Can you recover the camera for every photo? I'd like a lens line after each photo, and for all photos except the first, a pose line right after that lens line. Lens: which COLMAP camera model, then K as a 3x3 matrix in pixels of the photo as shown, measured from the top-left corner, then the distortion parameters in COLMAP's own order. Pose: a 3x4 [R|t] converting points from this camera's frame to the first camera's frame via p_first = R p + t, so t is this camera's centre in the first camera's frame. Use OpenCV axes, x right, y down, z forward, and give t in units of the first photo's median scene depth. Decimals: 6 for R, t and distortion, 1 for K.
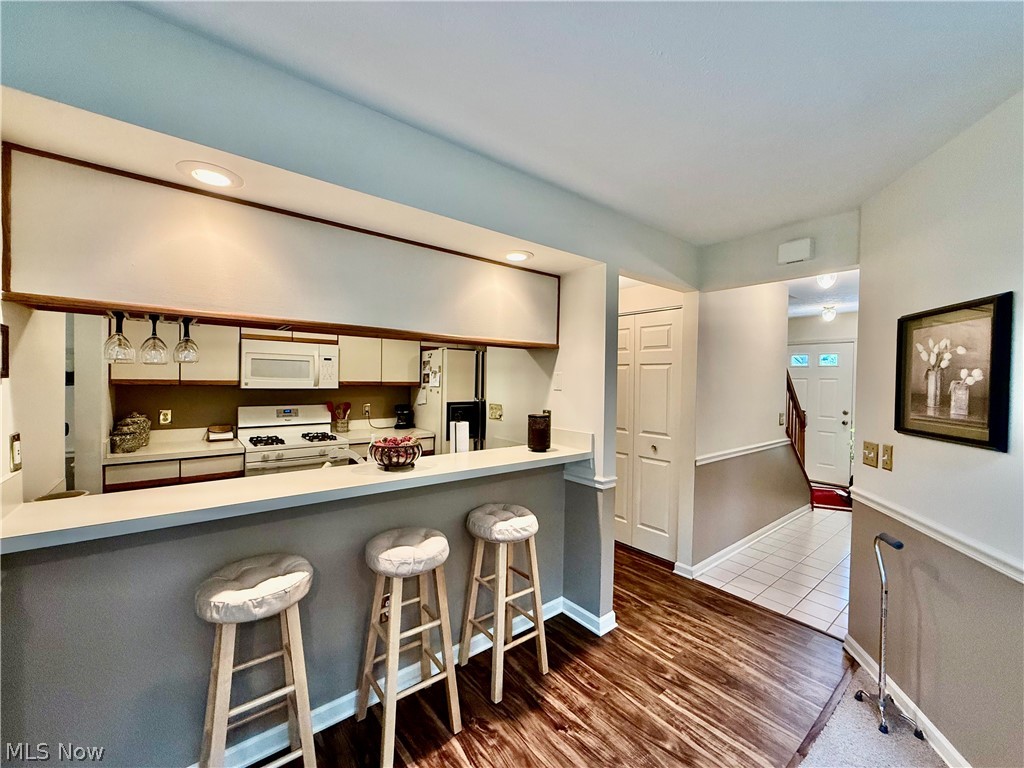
lens RADIAL K [[408.2, 0, 510.7], [0, 408.2, 385.4], [0, 0, 1]] dist [-0.000149, 0.000240]
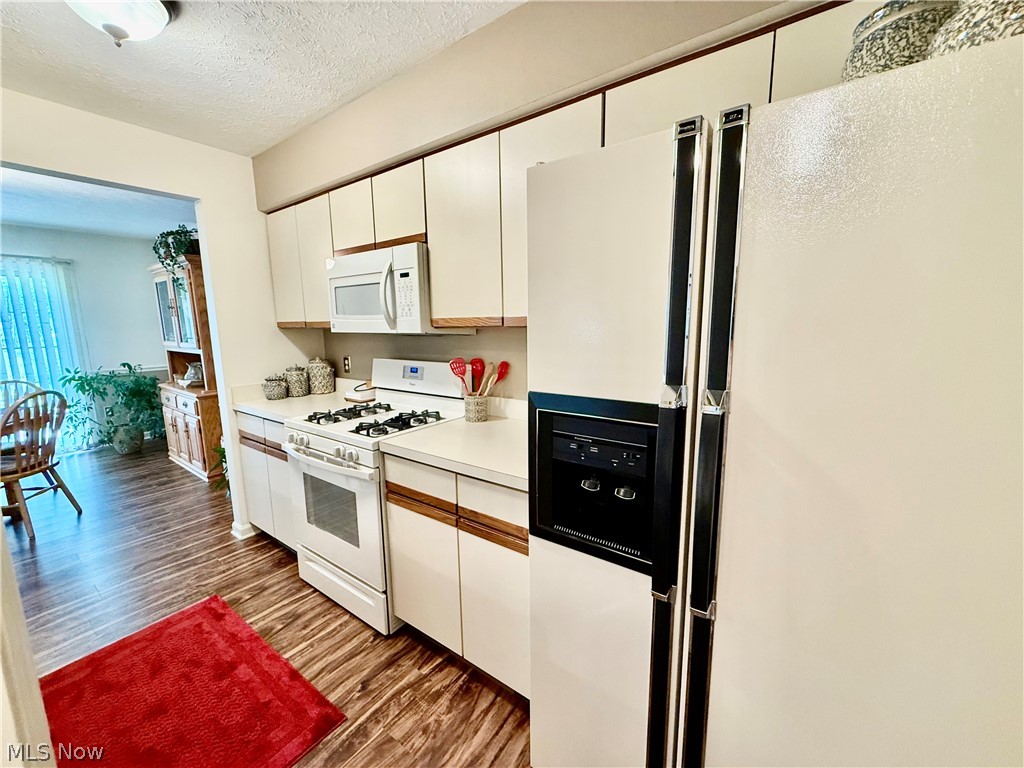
lens RADIAL K [[408.2, 0, 510.7], [0, 408.2, 385.4], [0, 0, 1]] dist [-0.000149, 0.000240]
pose [[0.263655, 0.131058, -0.955672, 0.118418], [0.004464, 0.990551, 0.137072, 0.003707], [0.964607, -0.040406, 0.260579, 1.366137]]
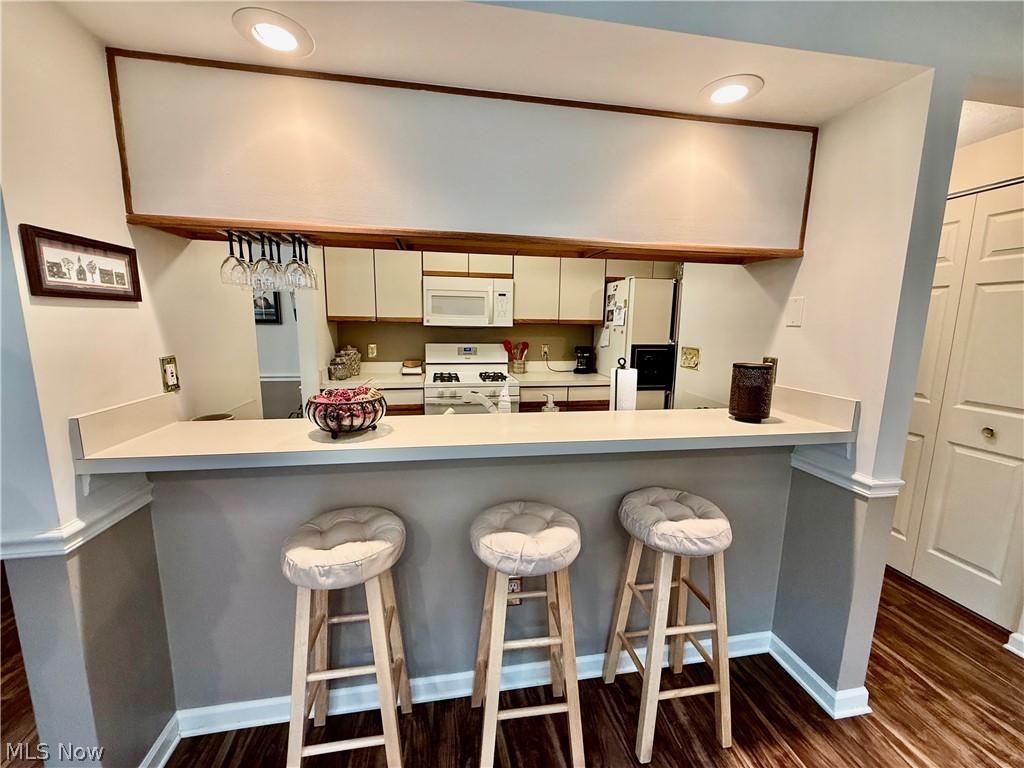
lens RADIAL K [[408.2, 0, 510.7], [0, 408.2, 385.4], [0, 0, 1]] dist [-0.000149, 0.000240]
pose [[0.876871, 0.071813, -0.475332, 0.038900], [-0.007540, 0.990712, 0.135768, 0.019658], [0.480667, -0.115467, 0.869268, 0.238596]]
